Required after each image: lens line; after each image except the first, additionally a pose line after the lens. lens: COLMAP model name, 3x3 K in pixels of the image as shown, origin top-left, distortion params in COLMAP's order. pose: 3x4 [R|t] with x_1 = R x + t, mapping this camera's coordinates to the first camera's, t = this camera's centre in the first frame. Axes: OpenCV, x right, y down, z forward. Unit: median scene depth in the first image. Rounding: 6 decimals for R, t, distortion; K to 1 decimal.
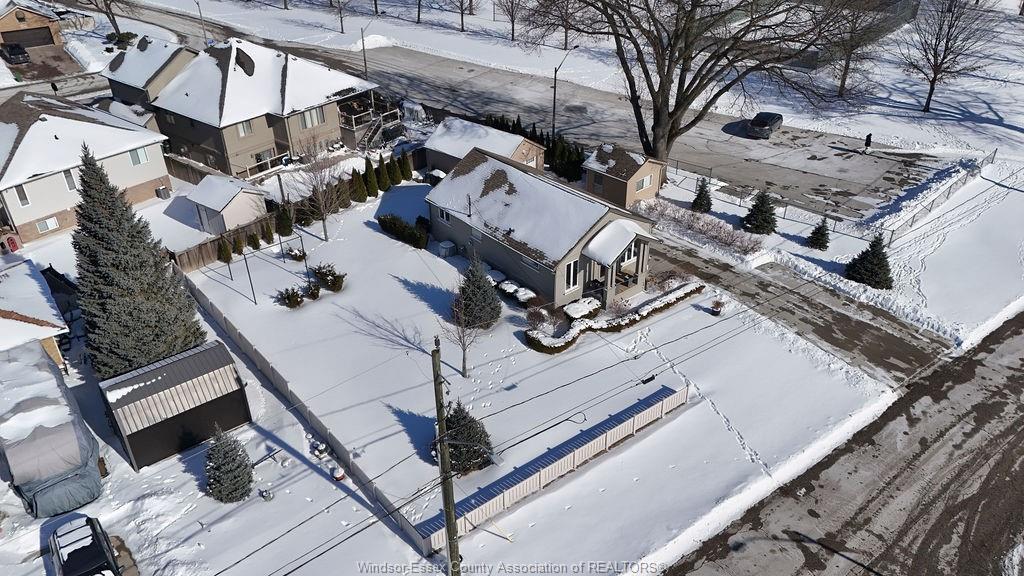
lens RADIAL K [[753.4, 0, 509.9], [0, 753.4, 285.1], [0, 0, 1]] dist [0.056589, -0.040691]
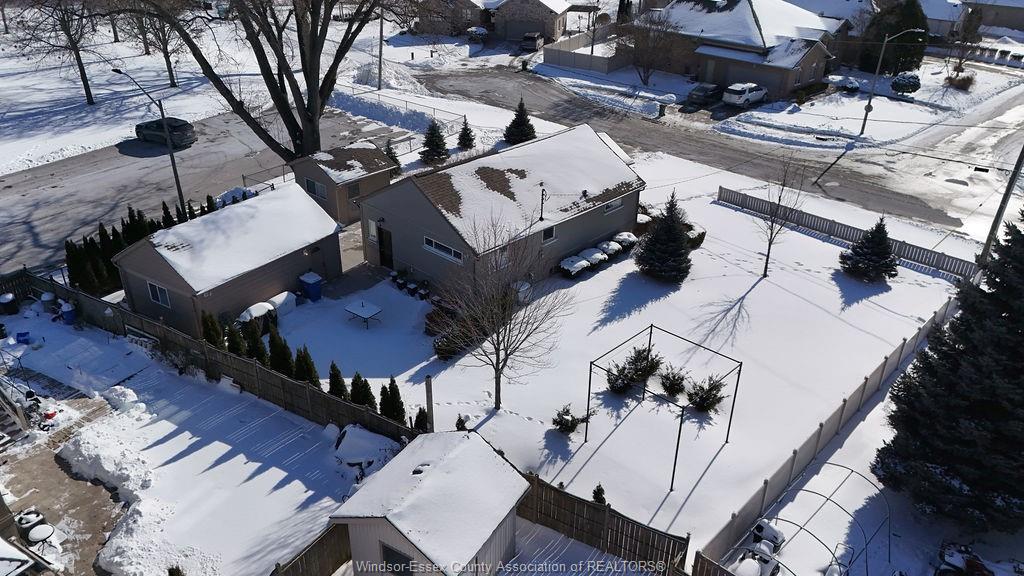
lens RADIAL K [[753.4, 0, 515.1], [0, 753.4, 287.6], [0, 0, 1]] dist [0.056589, -0.040691]
pose [[-0.115093, -0.457696, 0.881628, -0.723094], [0.504238, 0.737761, 0.448835, -0.381191], [-0.855861, 0.496208, 0.145876, 0.919644]]
